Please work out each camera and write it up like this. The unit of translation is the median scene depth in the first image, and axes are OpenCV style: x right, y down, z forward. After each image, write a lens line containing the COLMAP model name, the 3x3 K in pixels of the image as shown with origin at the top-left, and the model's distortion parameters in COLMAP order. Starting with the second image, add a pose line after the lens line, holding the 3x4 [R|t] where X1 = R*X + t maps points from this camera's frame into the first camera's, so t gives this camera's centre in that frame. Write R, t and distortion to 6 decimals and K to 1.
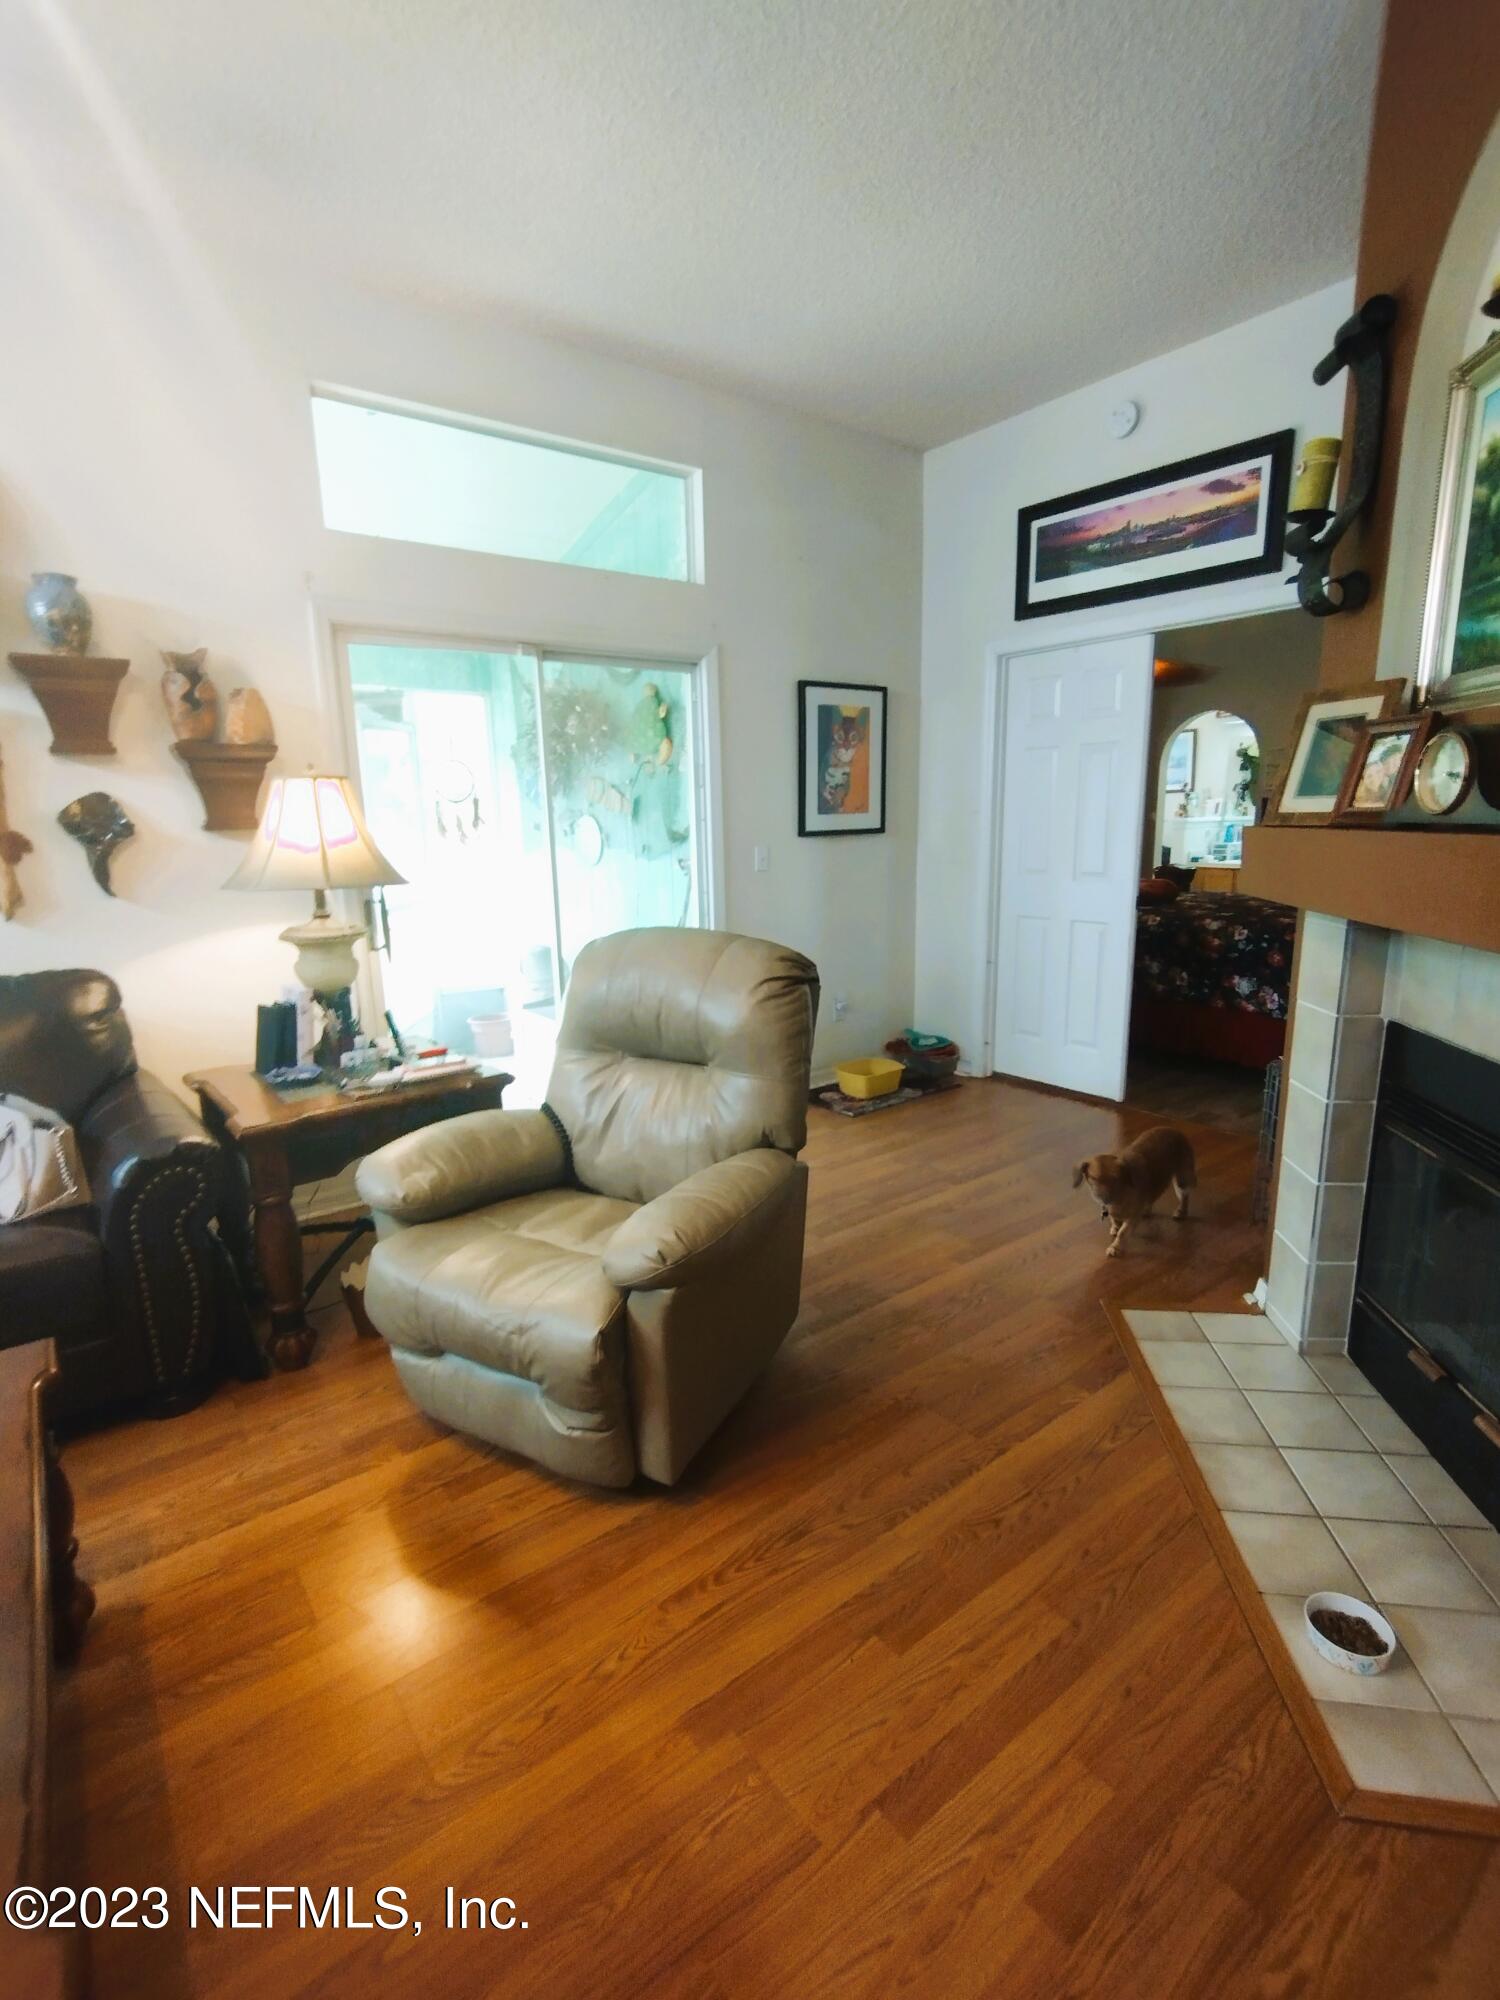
lens RADIAL K [[936.1, 0, 744.8], [0, 936.1, 1006.5], [0, 0, 1]] dist [-0.013218, 0.003035]
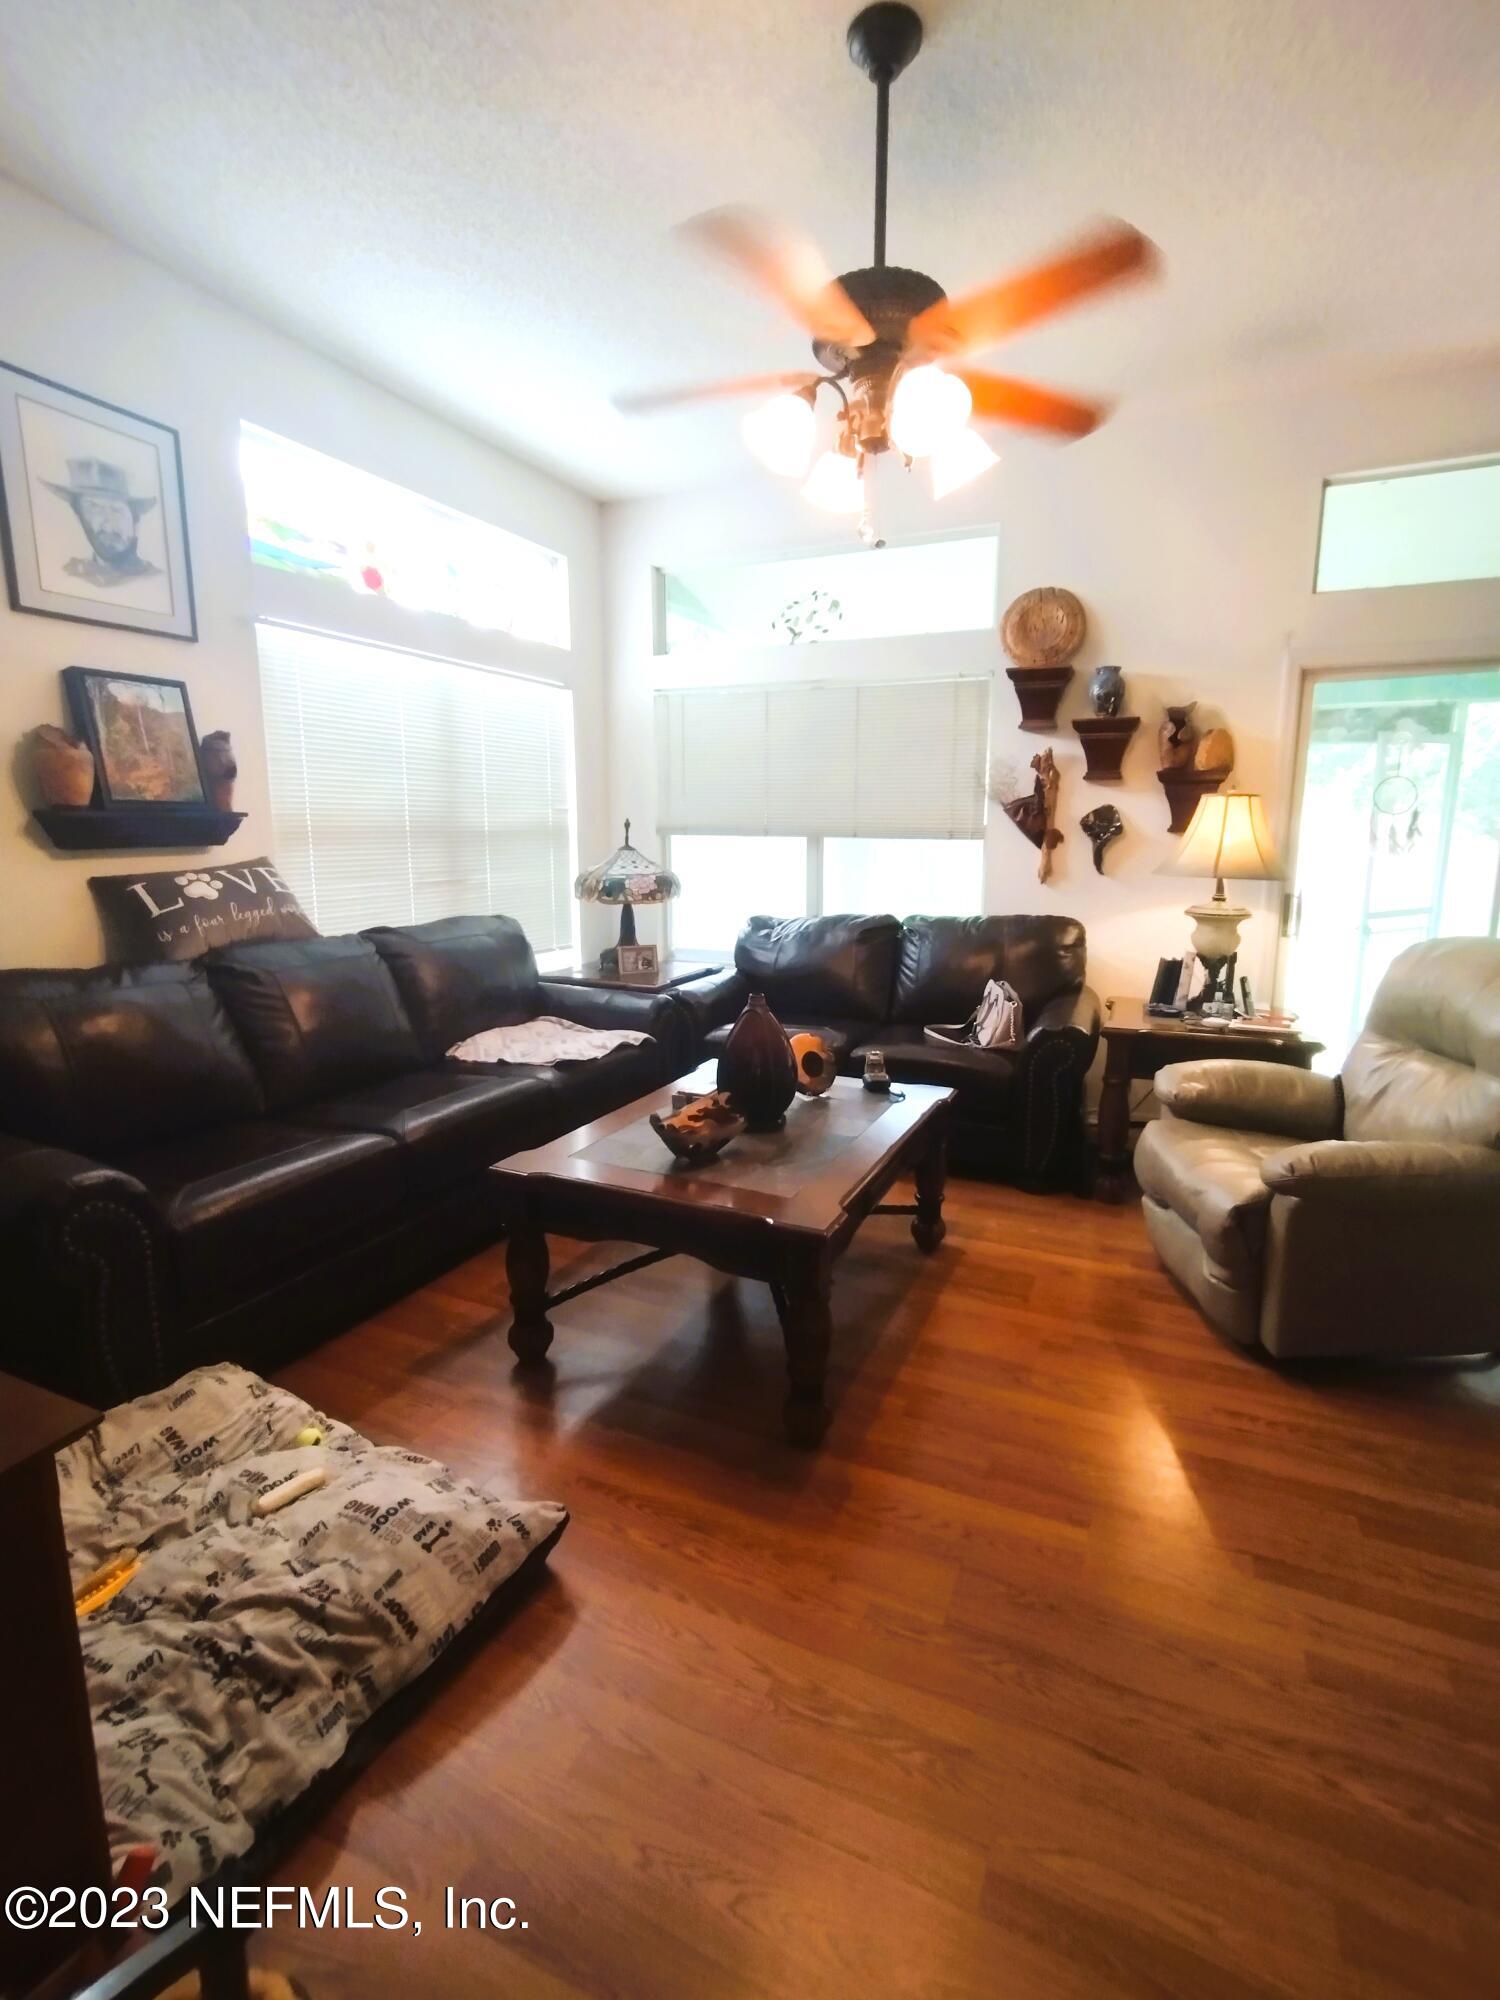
lens RADIAL K [[936.1, 0, 754.0], [0, 936.1, 993.1], [0, 0, 1]] dist [-0.013218, 0.003035]
pose [[0.458159, 0.176134, -0.871244, 0.444325], [-0.194178, 0.976329, 0.095267, 0.037067], [0.867401, 0.125529, 0.481516, -0.201627]]
